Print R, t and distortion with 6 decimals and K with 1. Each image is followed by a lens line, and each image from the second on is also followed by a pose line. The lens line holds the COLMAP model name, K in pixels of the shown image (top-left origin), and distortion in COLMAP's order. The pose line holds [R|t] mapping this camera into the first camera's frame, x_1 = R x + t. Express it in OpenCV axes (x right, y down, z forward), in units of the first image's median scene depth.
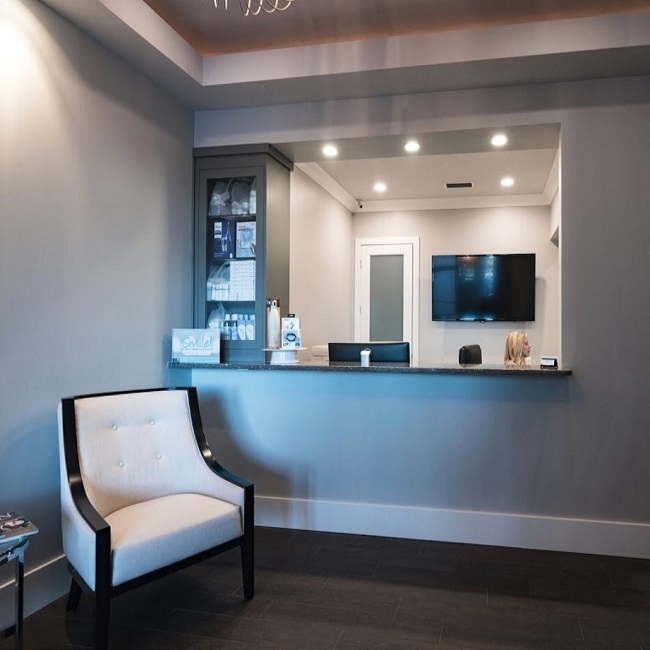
lens RADIAL K [[380.9, 0, 325.6], [0, 380.9, 336.5], [0, 0, 1]] dist [0.001115, -0.000562]
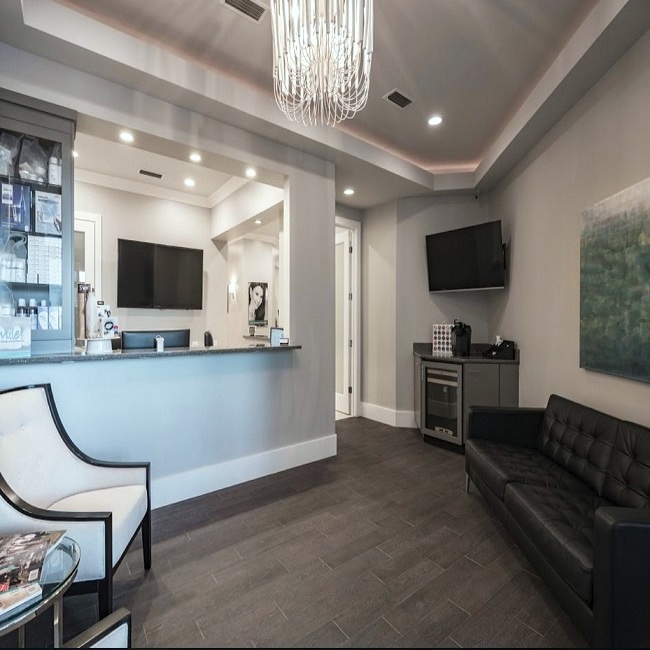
lens RADIAL K [[380.9, 0, 325.6], [0, 380.9, 336.5], [0, 0, 1]] dist [0.001115, -0.000562]
pose [[0.636792, -0.033870, 0.770292, -0.479750], [0.006324, 0.999231, 0.038708, -0.004233], [-0.771010, -0.019778, 0.636516, -0.040059]]
